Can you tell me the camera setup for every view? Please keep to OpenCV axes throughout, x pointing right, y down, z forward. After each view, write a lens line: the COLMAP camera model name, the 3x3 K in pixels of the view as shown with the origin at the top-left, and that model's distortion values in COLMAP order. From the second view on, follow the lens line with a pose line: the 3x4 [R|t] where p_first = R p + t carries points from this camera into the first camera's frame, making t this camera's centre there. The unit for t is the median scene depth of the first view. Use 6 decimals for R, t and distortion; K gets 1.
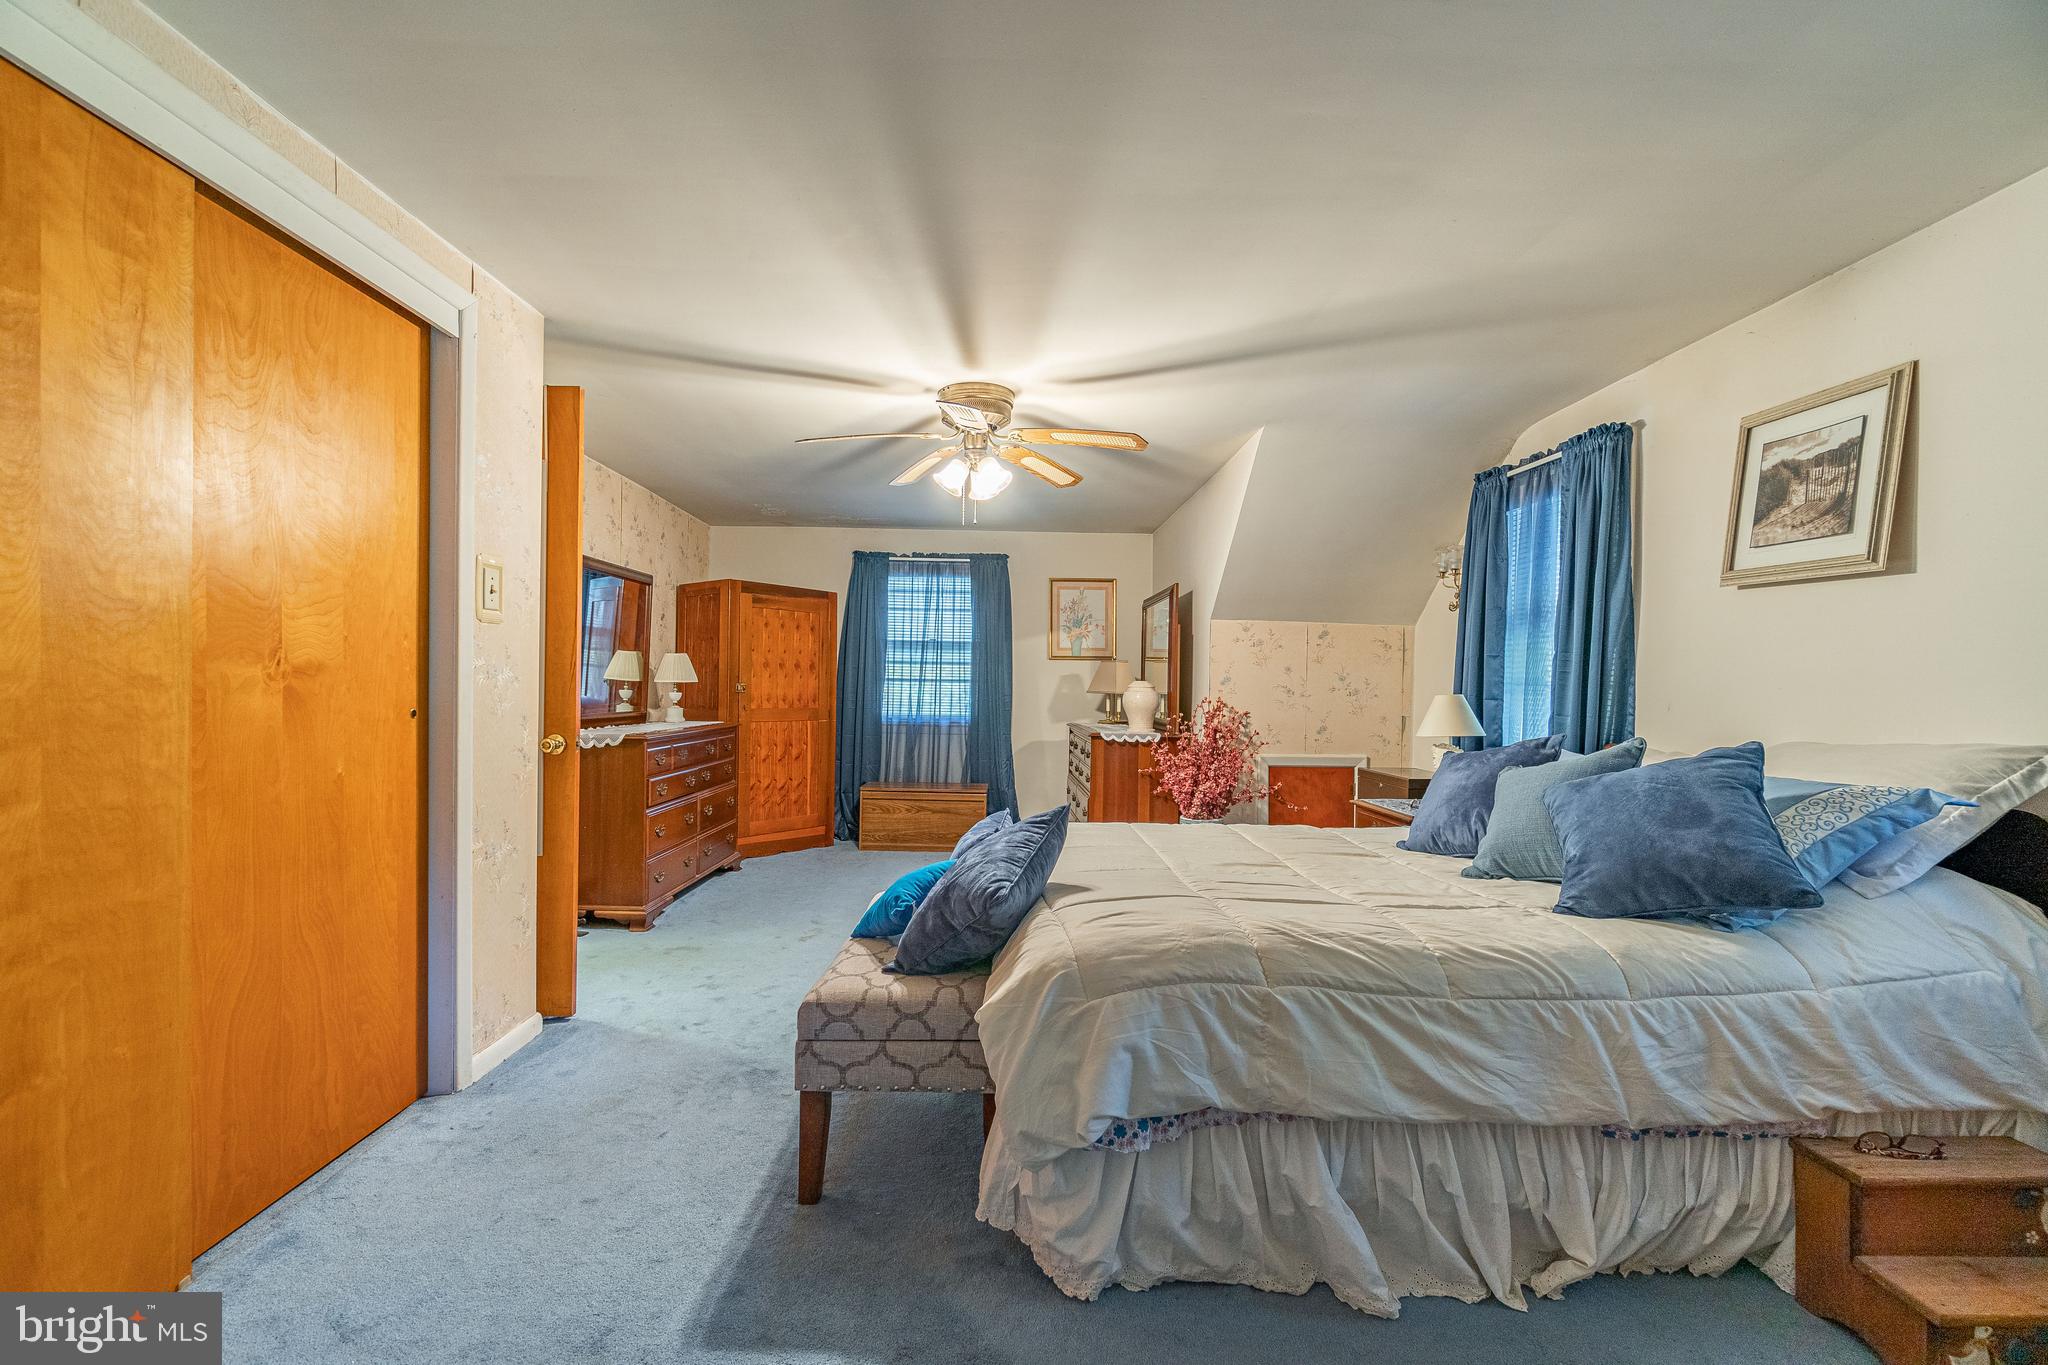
lens RADIAL K [[889.4, 0, 1019.1], [0, 889.4, 693.4], [0, 0, 1]] dist [-0.002095, -0.000187]
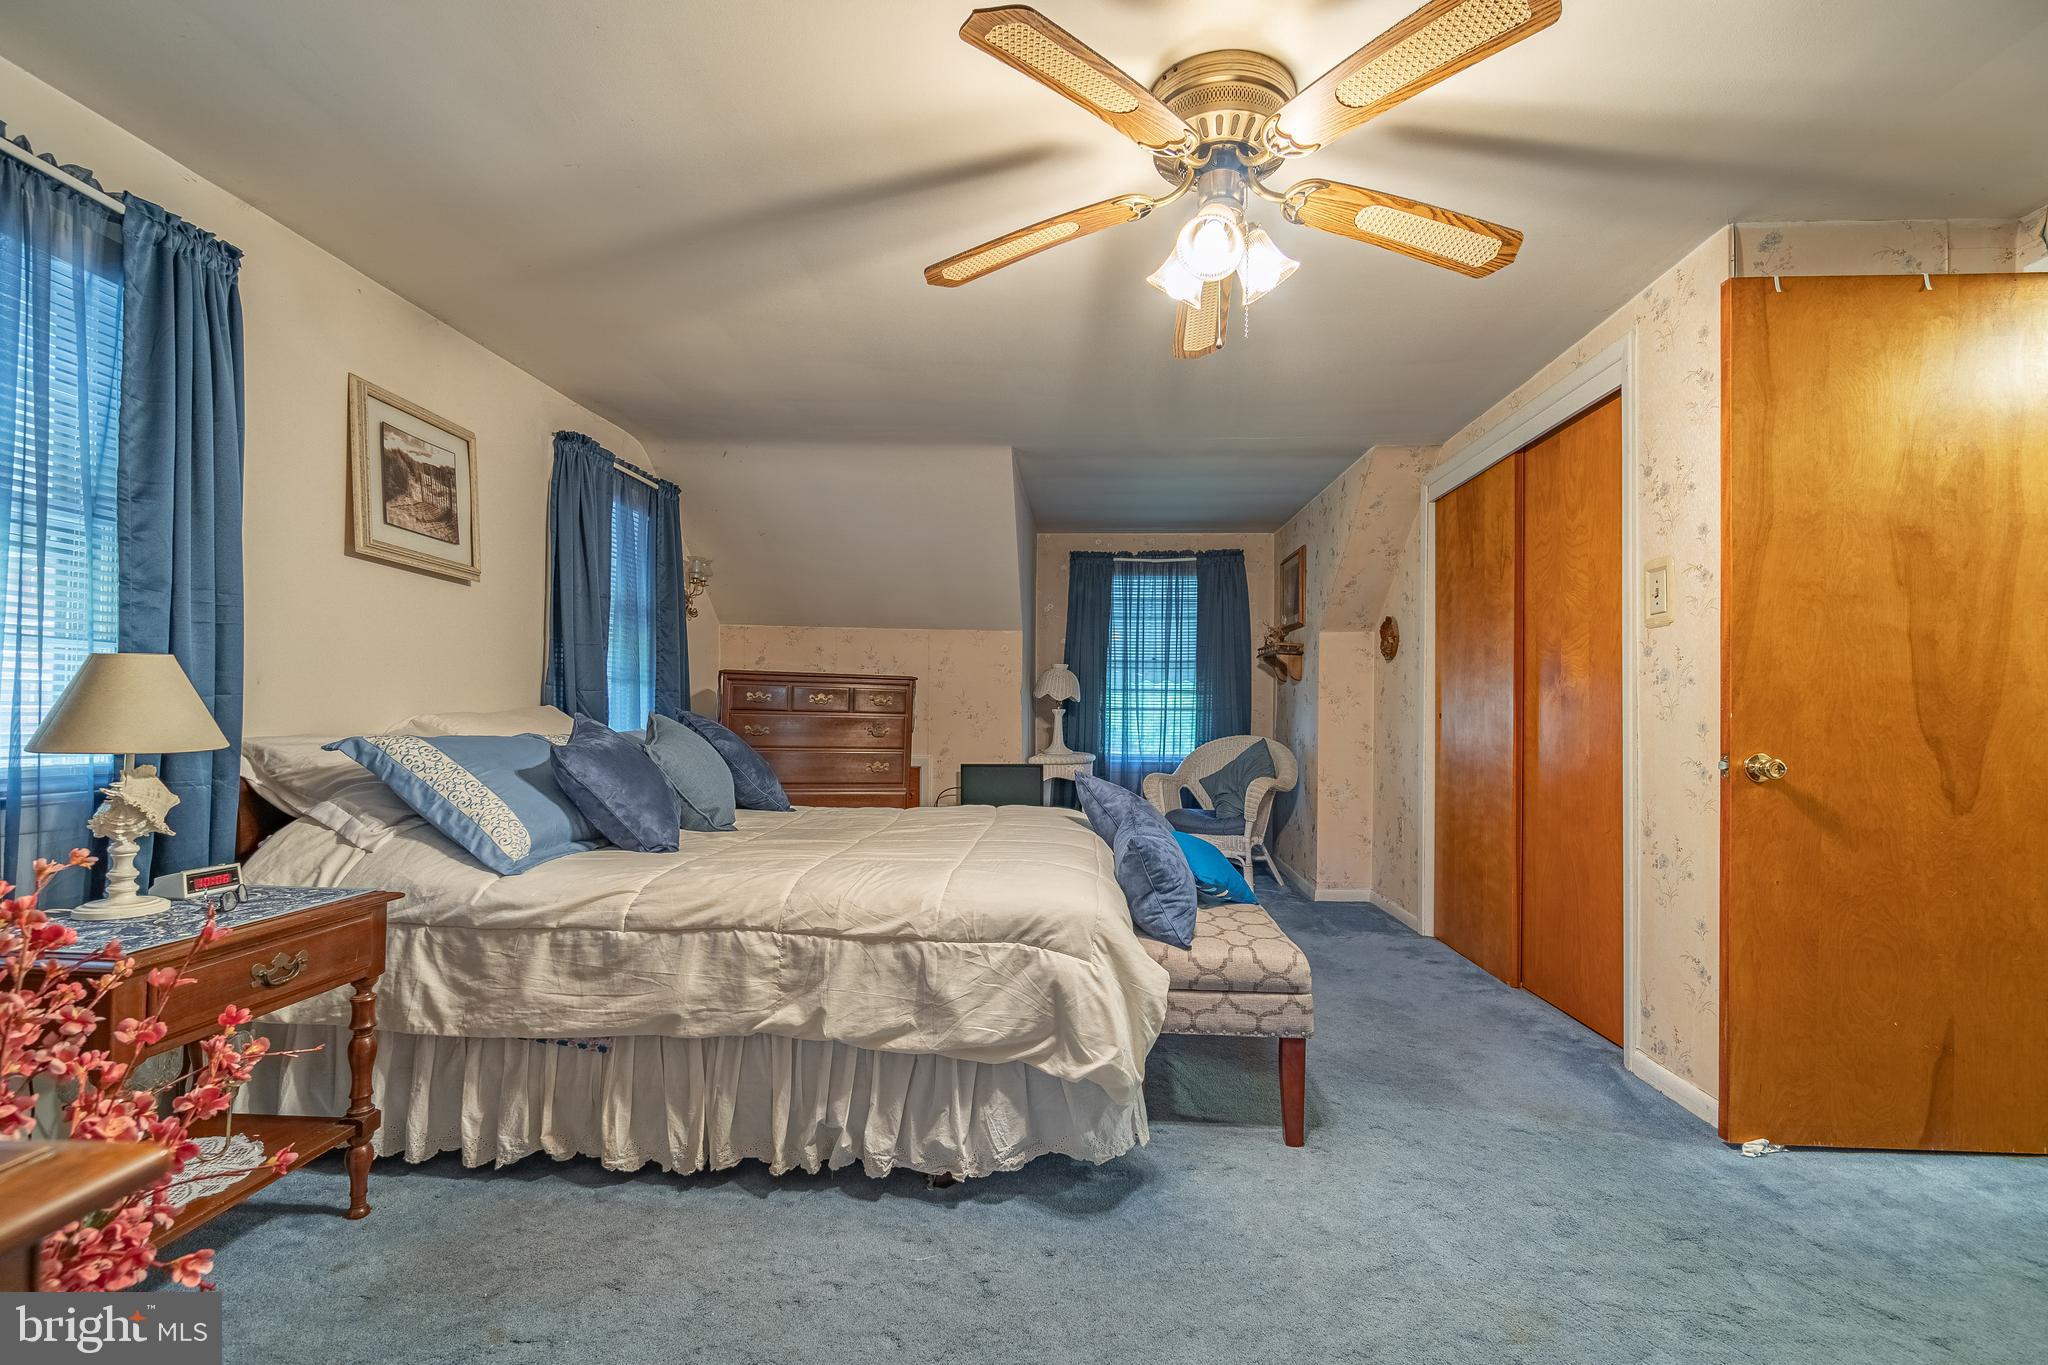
lens RADIAL K [[889.4, 0, 1019.1], [0, 889.4, 693.4], [0, 0, 1]] dist [-0.002095, -0.000187]
pose [[-0.996201, -0.024147, 0.083663, 0.024693], [-0.024664, 0.999683, -0.005150, 0.017047], [-0.083512, -0.007194, -0.996481, 2.046313]]
